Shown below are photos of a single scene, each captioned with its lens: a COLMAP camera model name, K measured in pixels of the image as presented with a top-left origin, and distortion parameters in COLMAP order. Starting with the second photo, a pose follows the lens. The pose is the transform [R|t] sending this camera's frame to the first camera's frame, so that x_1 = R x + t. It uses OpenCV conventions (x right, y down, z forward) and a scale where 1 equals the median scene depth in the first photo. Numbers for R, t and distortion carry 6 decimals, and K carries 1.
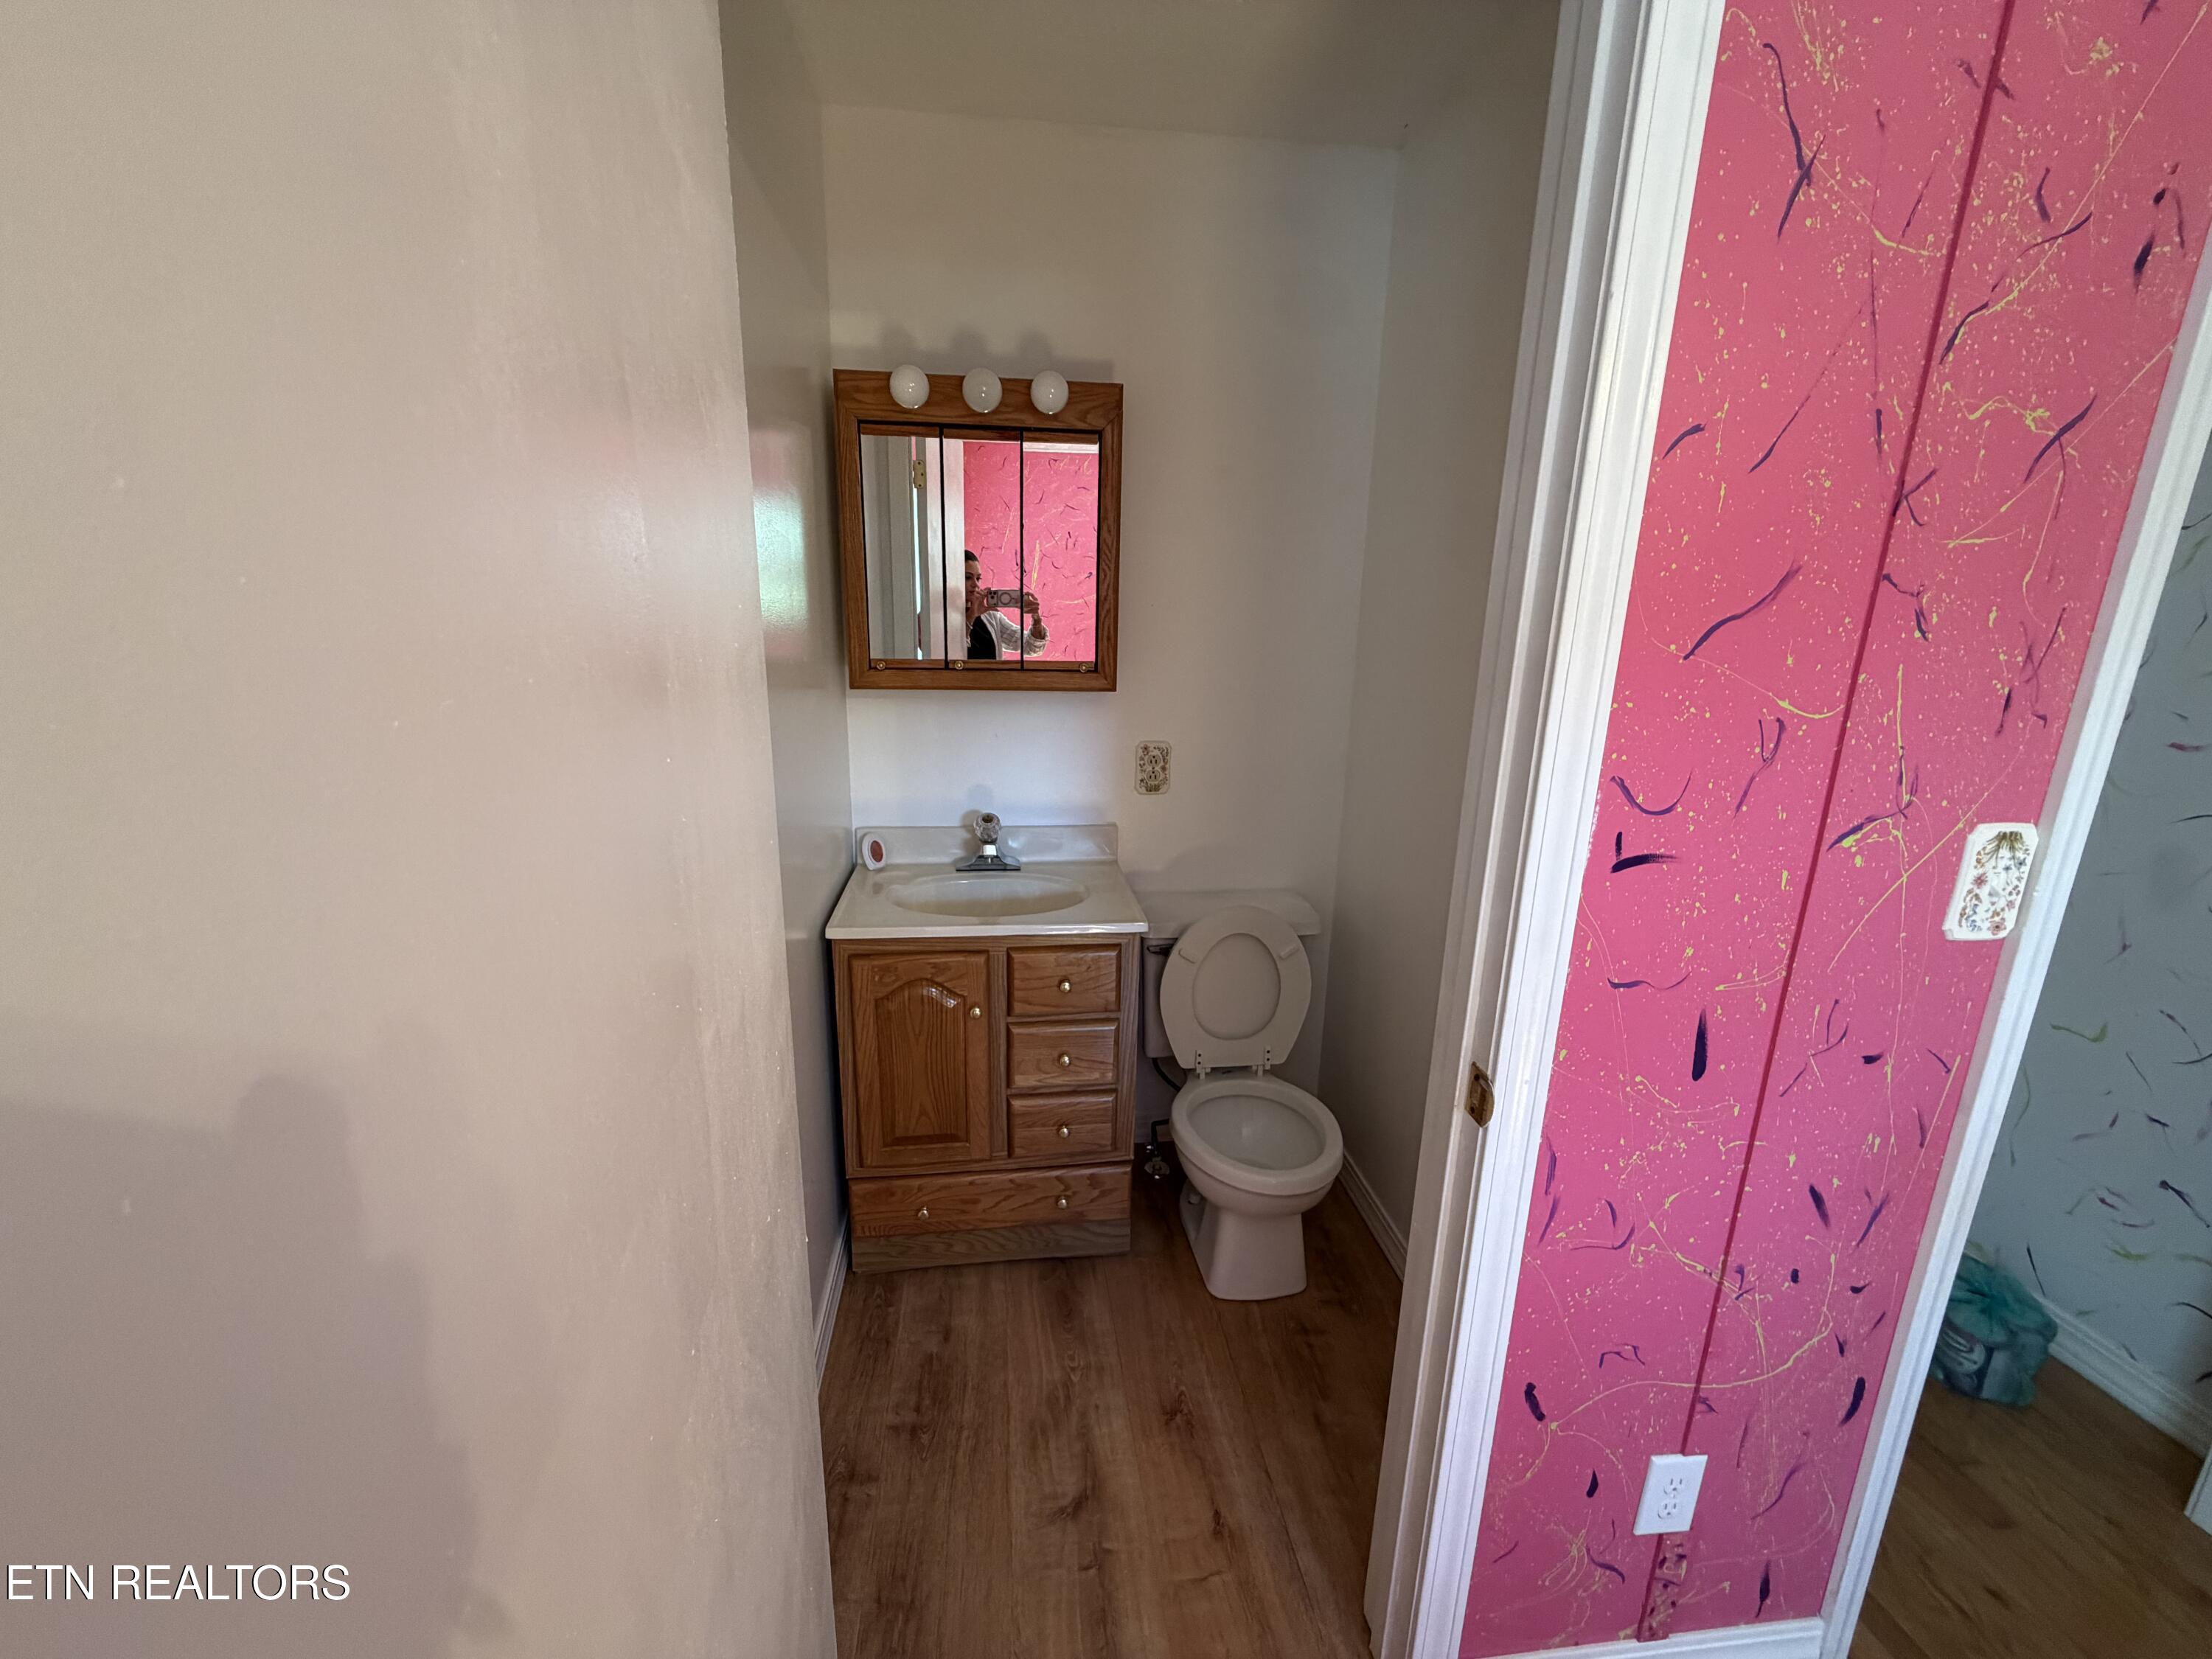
lens RADIAL K [[875.4, 0, 1102.1], [0, 875.4, 828.7], [0, 0, 1]] dist [-0.008159, 0.000512]
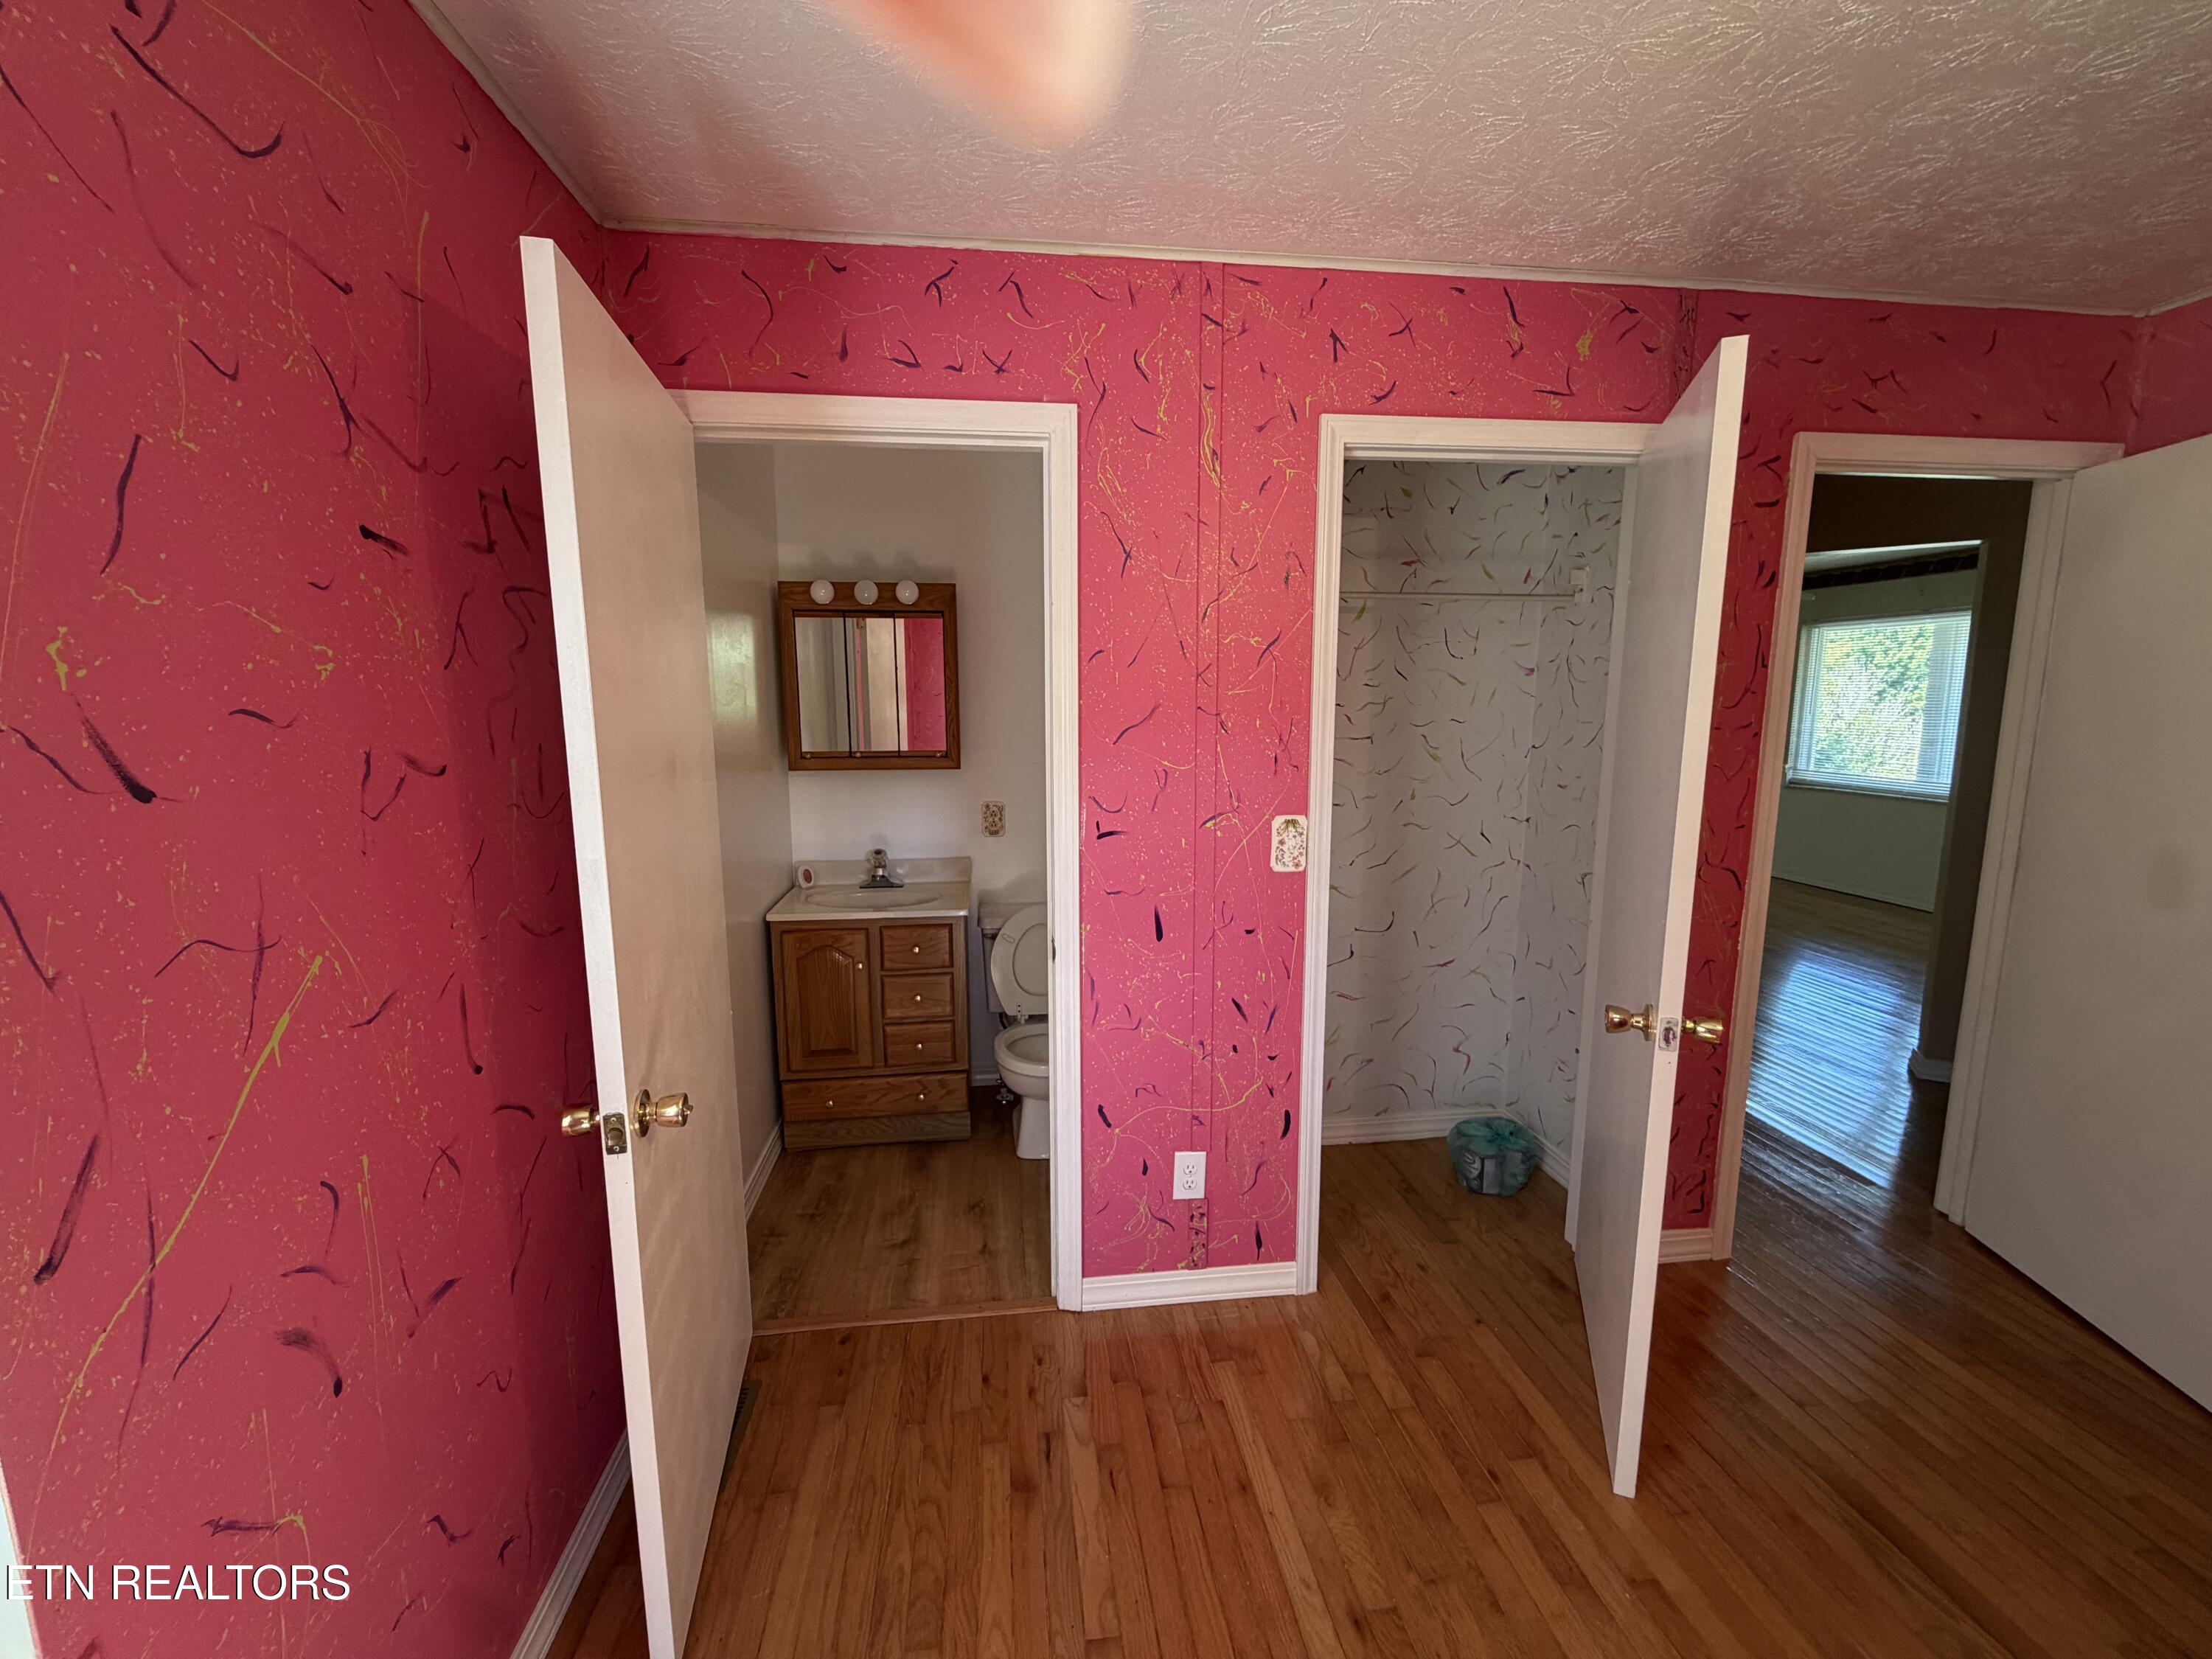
lens RADIAL K [[875.4, 0, 1101.8], [0, 875.4, 829.3], [0, 0, 1]] dist [-0.008159, 0.000512]
pose [[0.999772, -0.021215, 0.002417, 0.297486], [0.021349, 0.995095, -0.096591, 0.120704], [-0.000356, 0.096620, 0.995321, -0.616387]]
